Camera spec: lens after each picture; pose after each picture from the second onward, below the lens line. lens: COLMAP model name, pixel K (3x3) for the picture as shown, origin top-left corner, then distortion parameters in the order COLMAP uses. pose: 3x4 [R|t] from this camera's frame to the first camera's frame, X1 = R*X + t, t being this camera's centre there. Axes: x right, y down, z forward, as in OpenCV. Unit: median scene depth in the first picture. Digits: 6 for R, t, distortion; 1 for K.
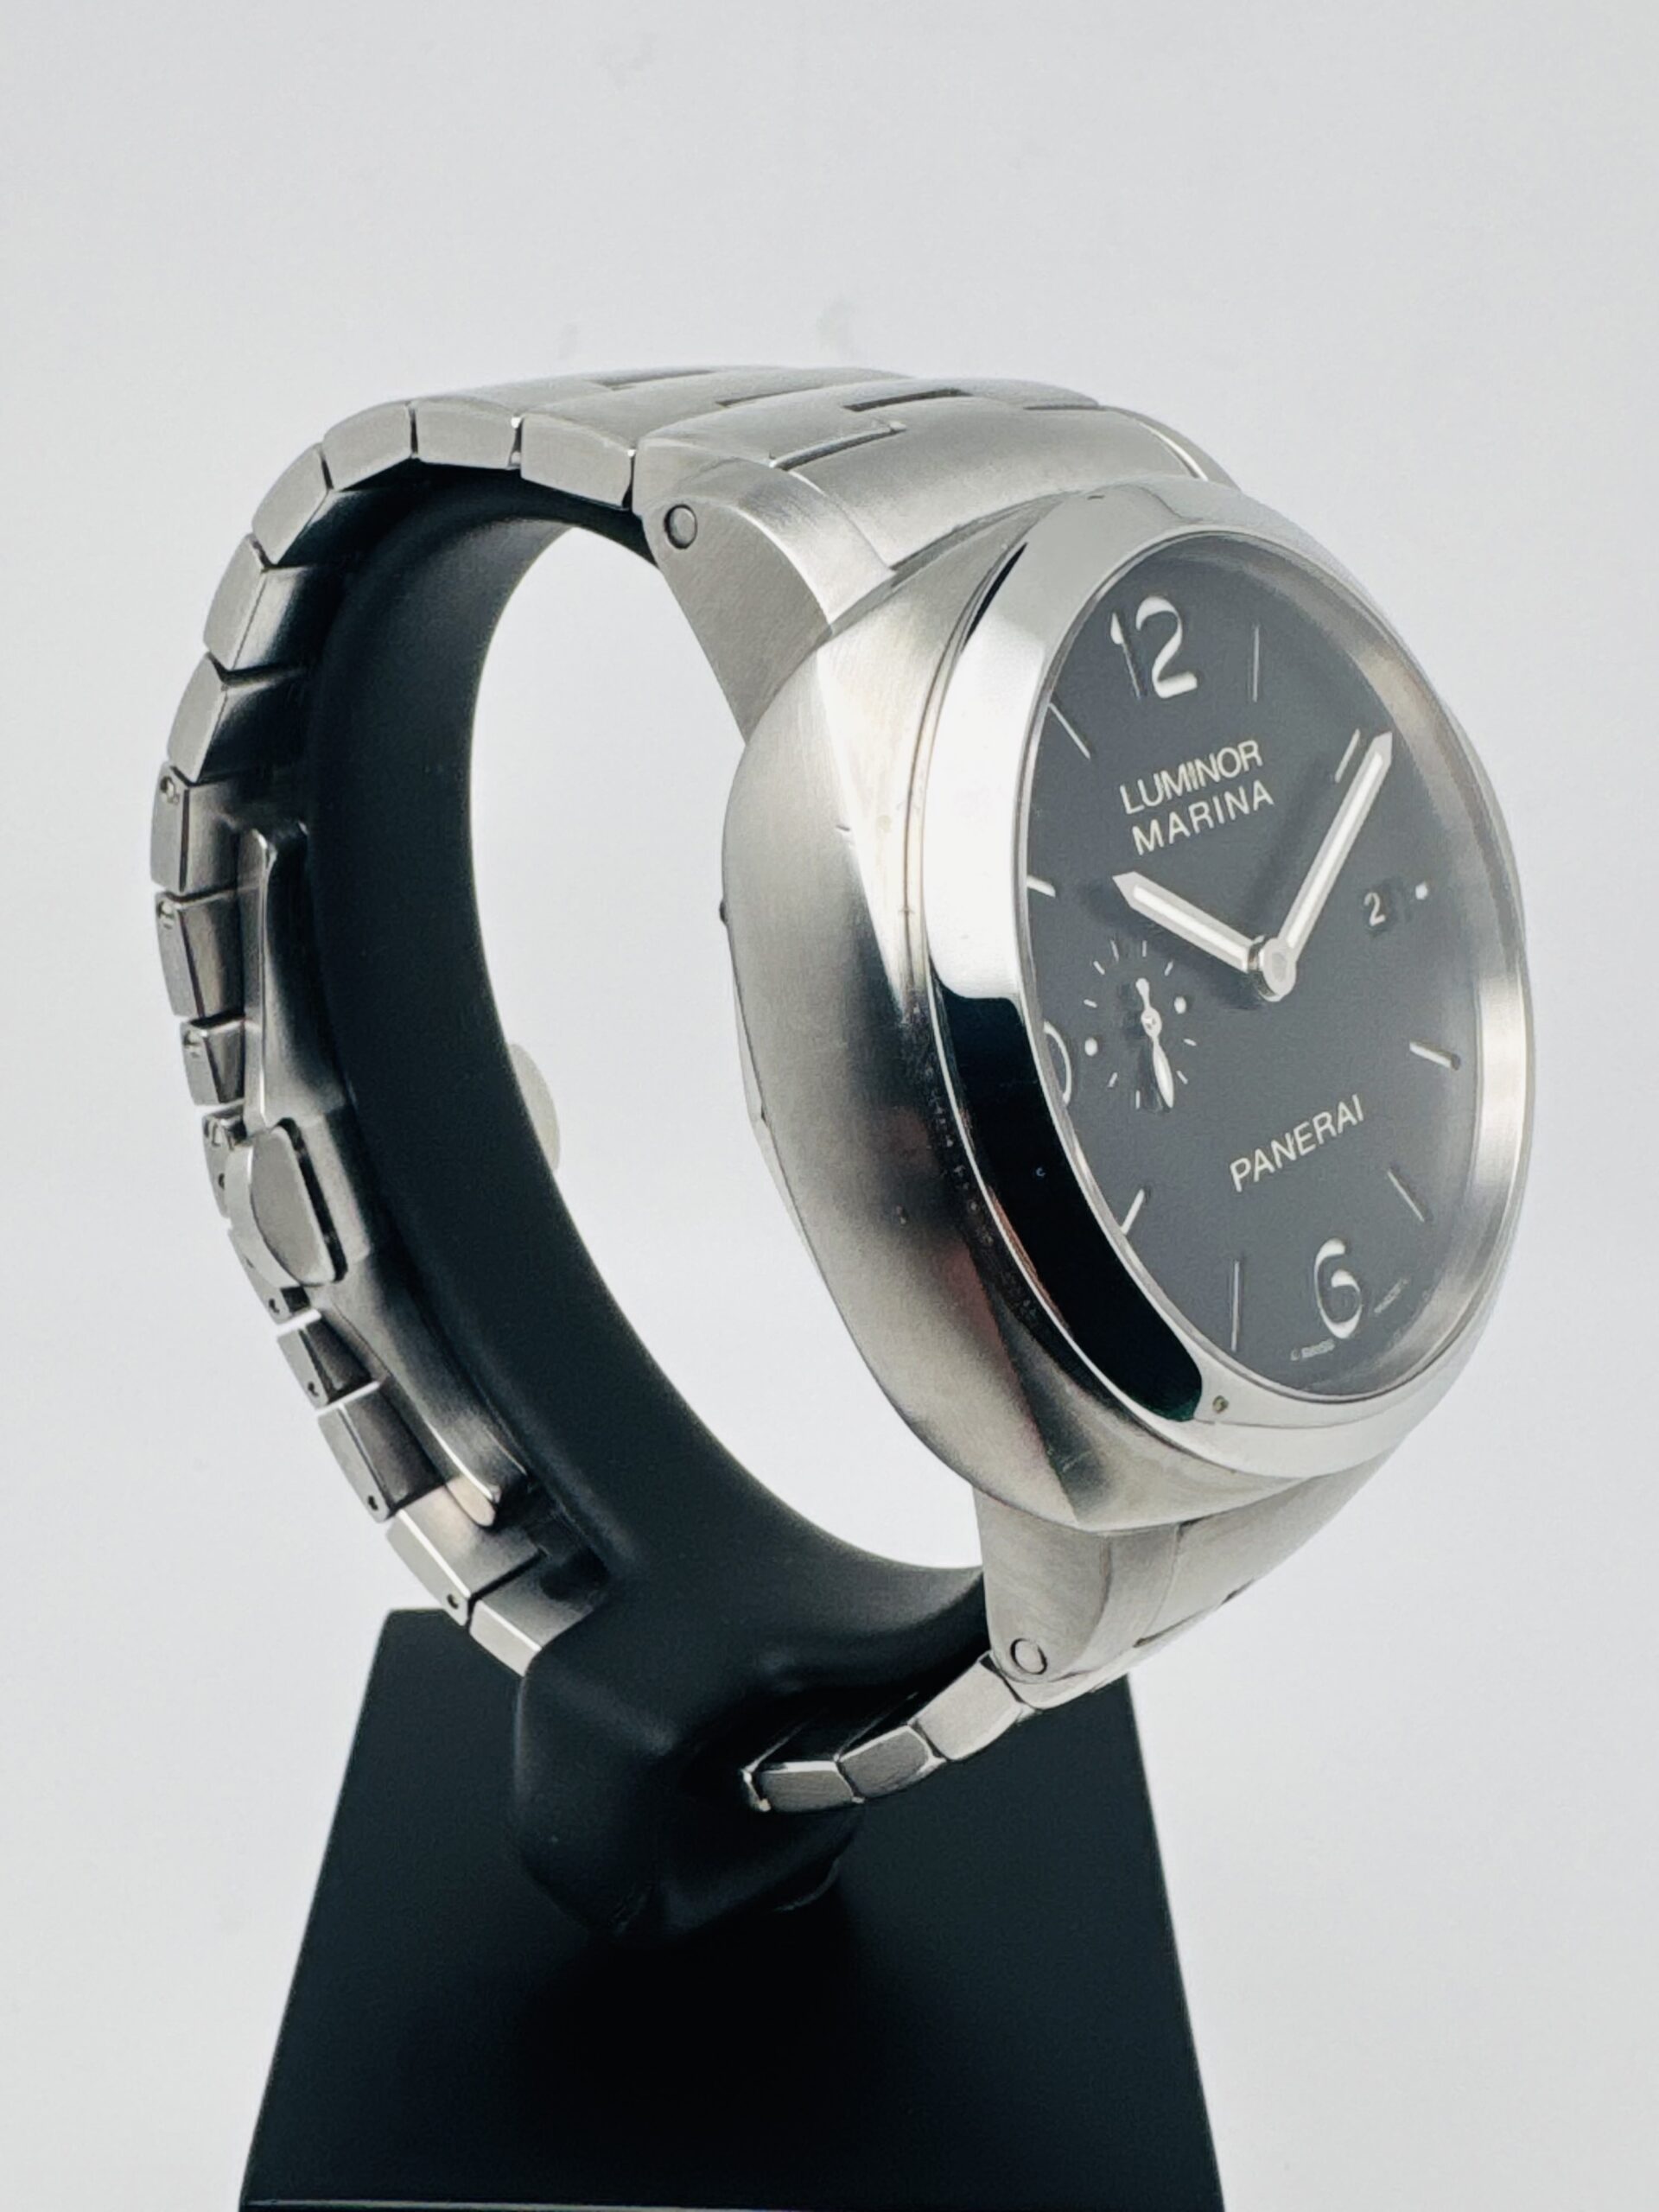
lens RADIAL K [[2513.1, 0, 828.5], [0, 2513.1, 1103.2], [0, 0, 1]] dist [0.000074, 0.000000]
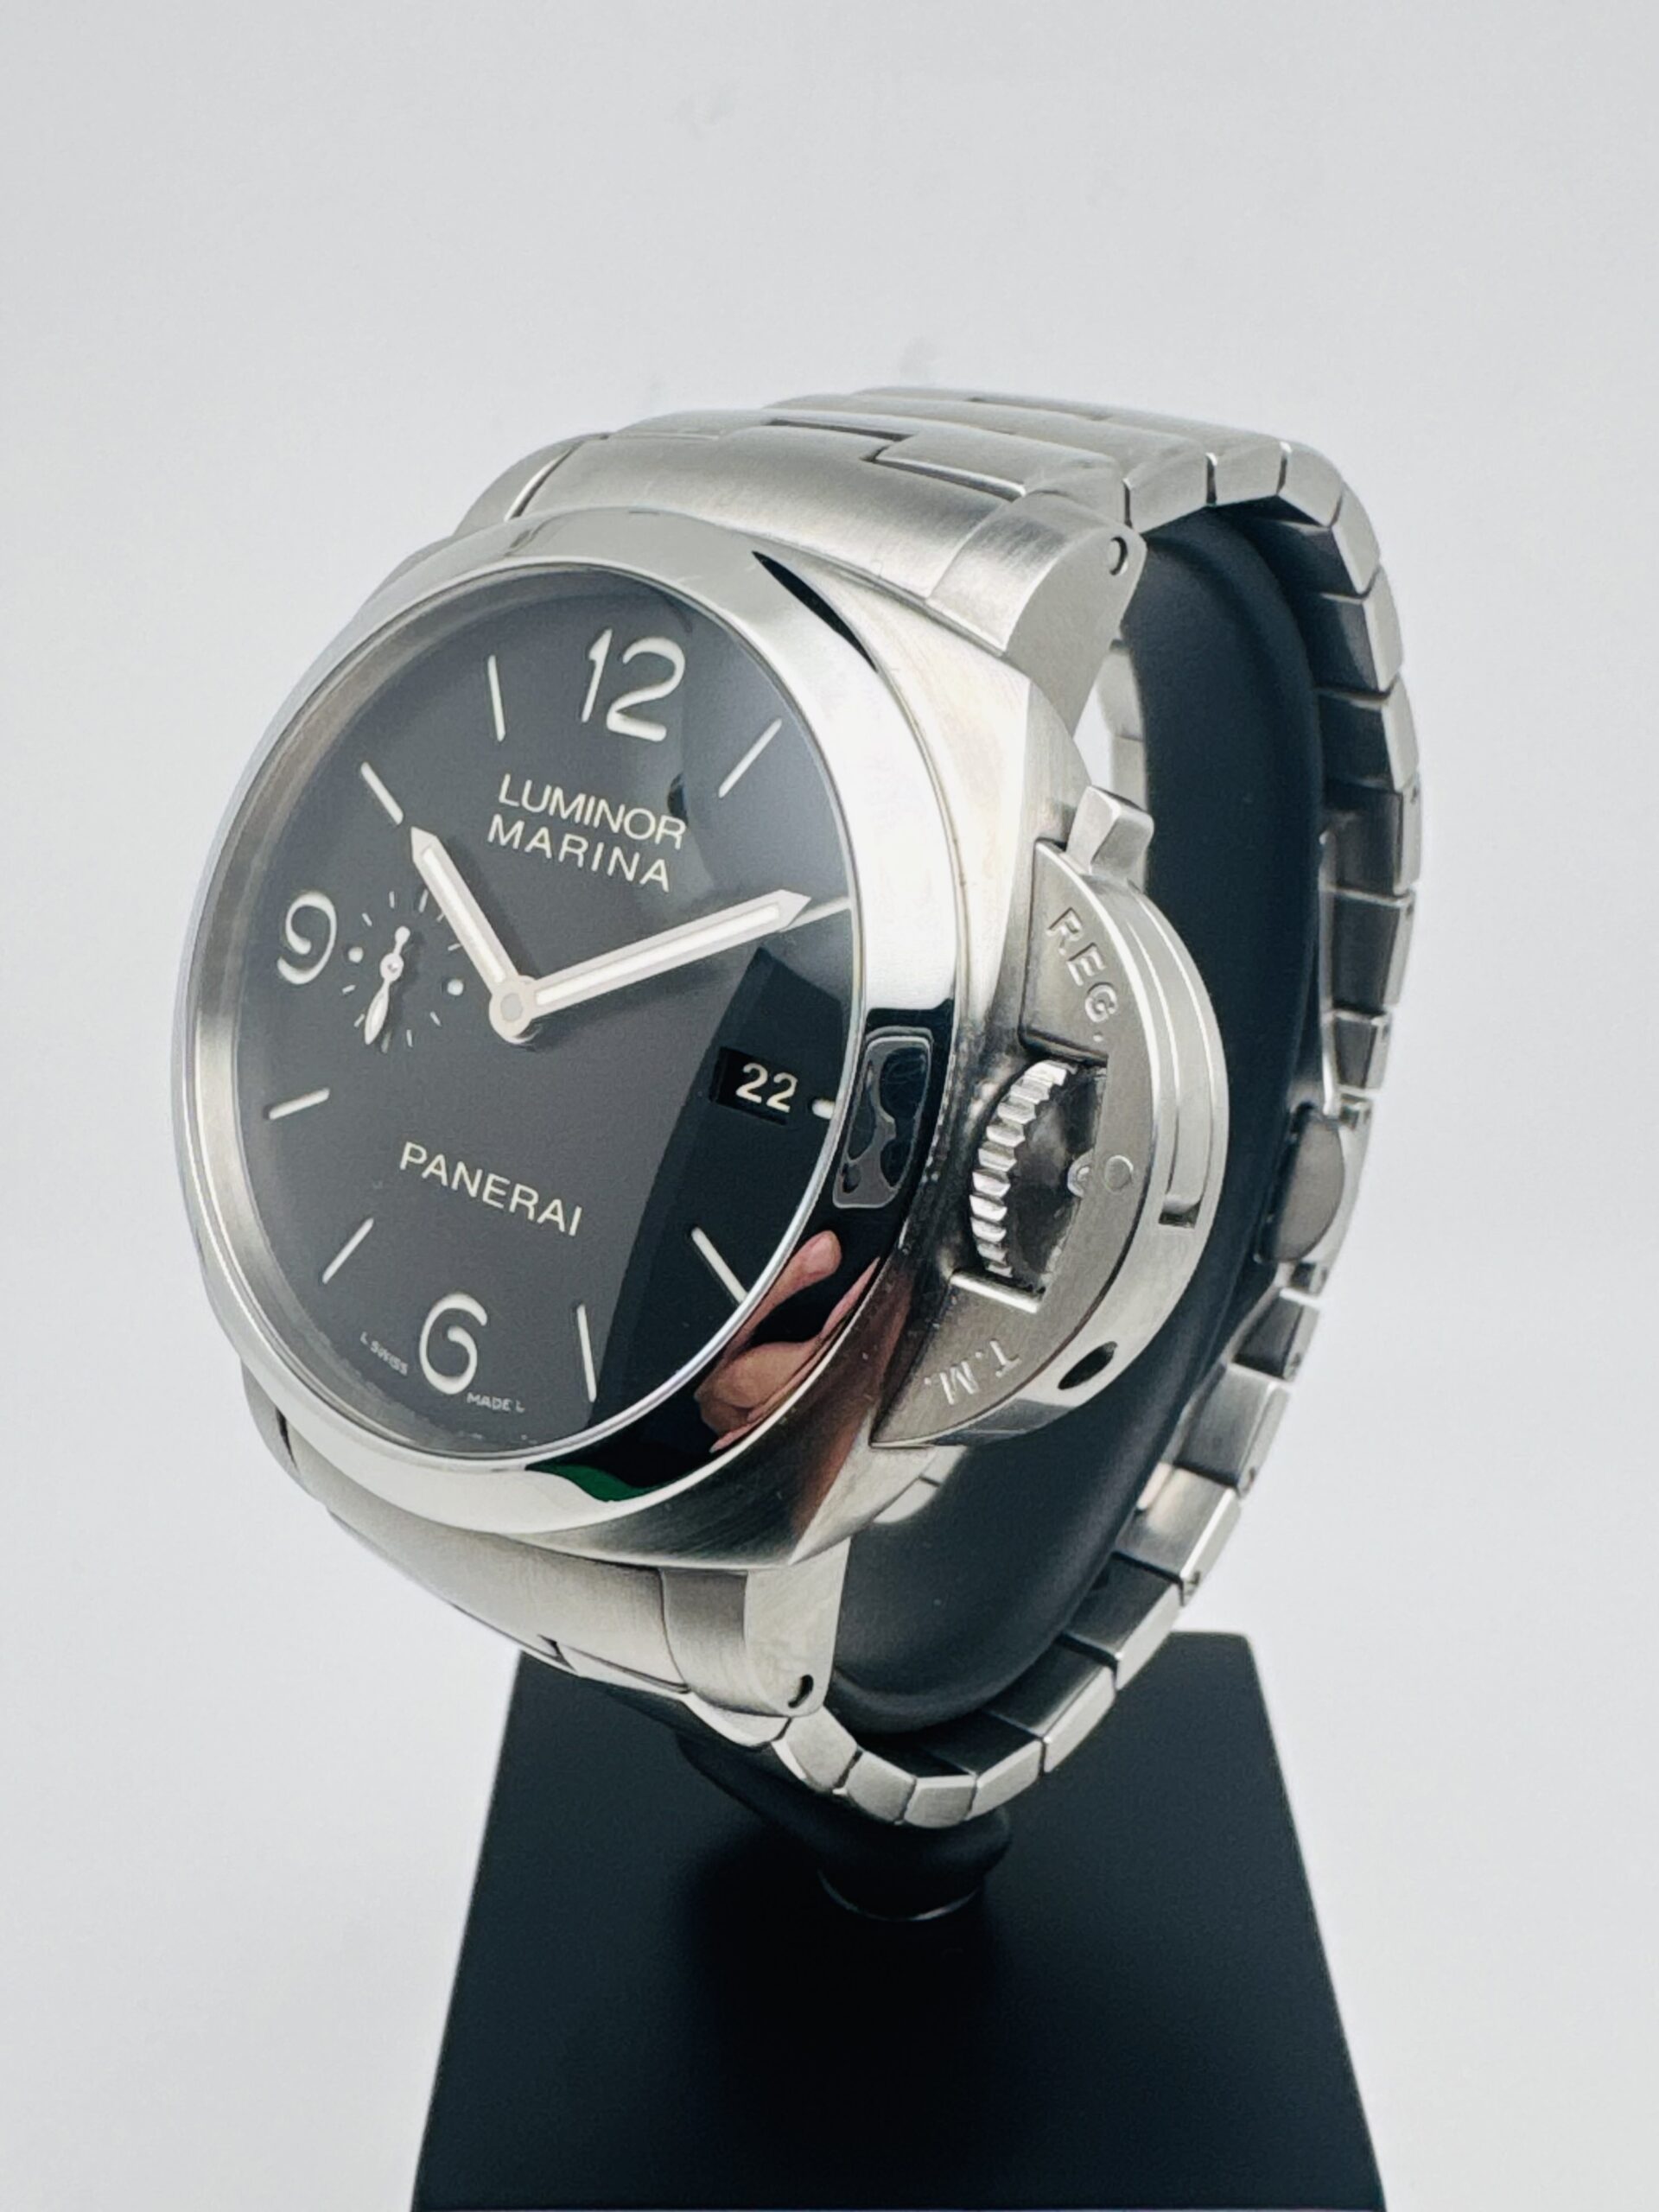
lens RADIAL K [[2513.1, 0, 828.4], [0, 2513.1, 1108.7], [0, 0, 1]] dist [0.000074, 0.000000]
pose [[0.056374, 0.387308, -0.920225, 1.101298], [-0.413888, 0.847830, 0.331482, -0.396391], [0.908581, 0.362183, 0.208097, 0.922271]]
